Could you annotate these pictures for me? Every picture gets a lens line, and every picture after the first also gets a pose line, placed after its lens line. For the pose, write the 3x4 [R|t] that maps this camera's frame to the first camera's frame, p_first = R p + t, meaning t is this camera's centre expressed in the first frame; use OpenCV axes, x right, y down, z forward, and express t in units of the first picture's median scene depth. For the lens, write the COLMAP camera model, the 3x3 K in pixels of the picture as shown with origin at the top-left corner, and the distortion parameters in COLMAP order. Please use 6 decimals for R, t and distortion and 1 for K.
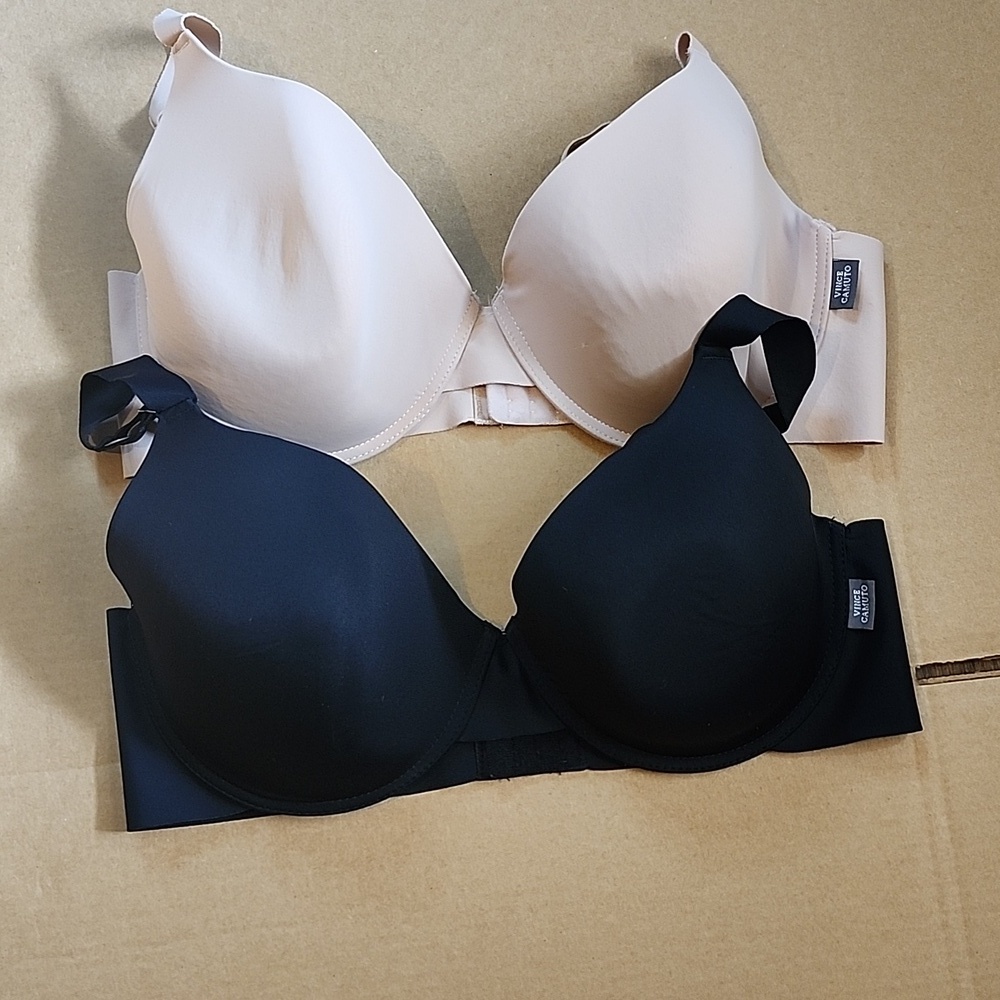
lens RADIAL K [[1467.6, 0, 517.9], [0, 1467.6, 523.4], [0, 0, 1]] dist [0.169820, -0.317032]
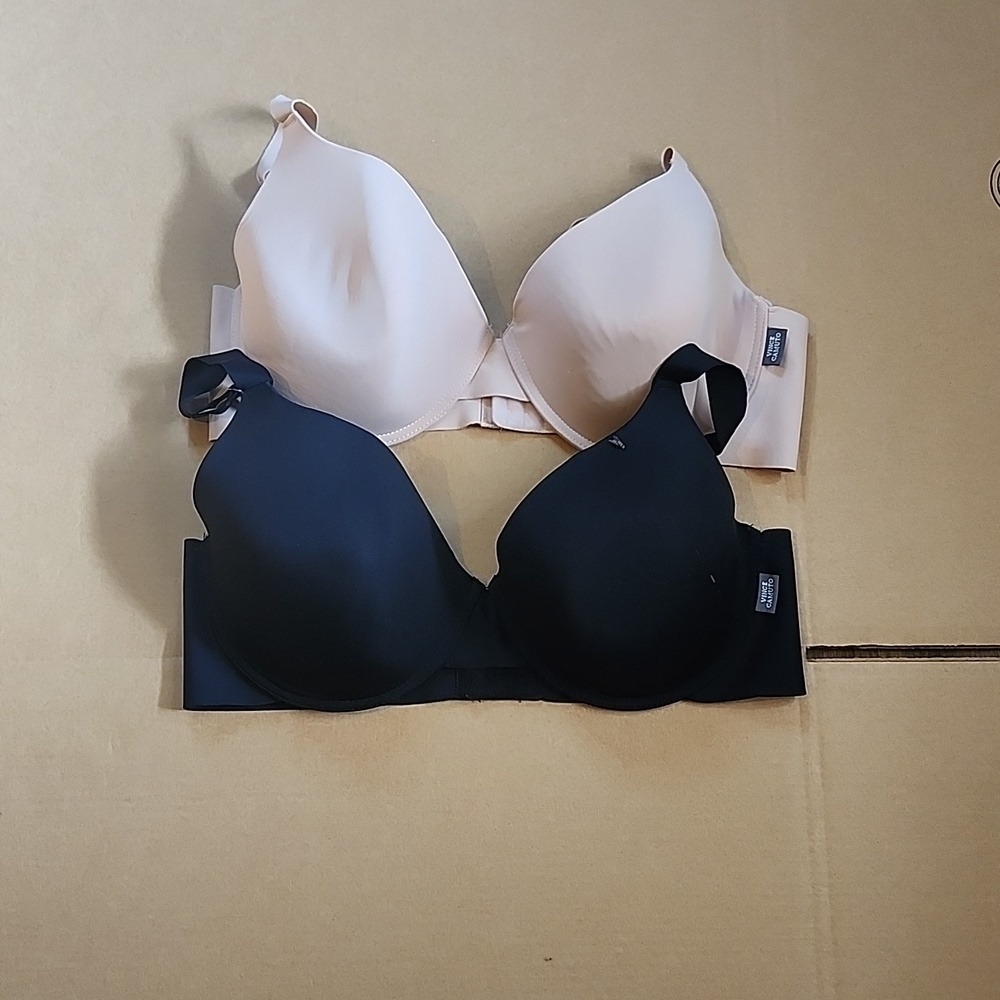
lens RADIAL K [[1445.0, 0, 500.0], [0, 1445.0, 500.0], [0, 0, 1]] dist [0.176463, -0.338681]
pose [[0.995309, 0.094548, -0.020504, 0.020039], [-0.095865, 0.992377, -0.077441, 0.094551], [0.013026, 0.079043, 0.996786, -0.264479]]
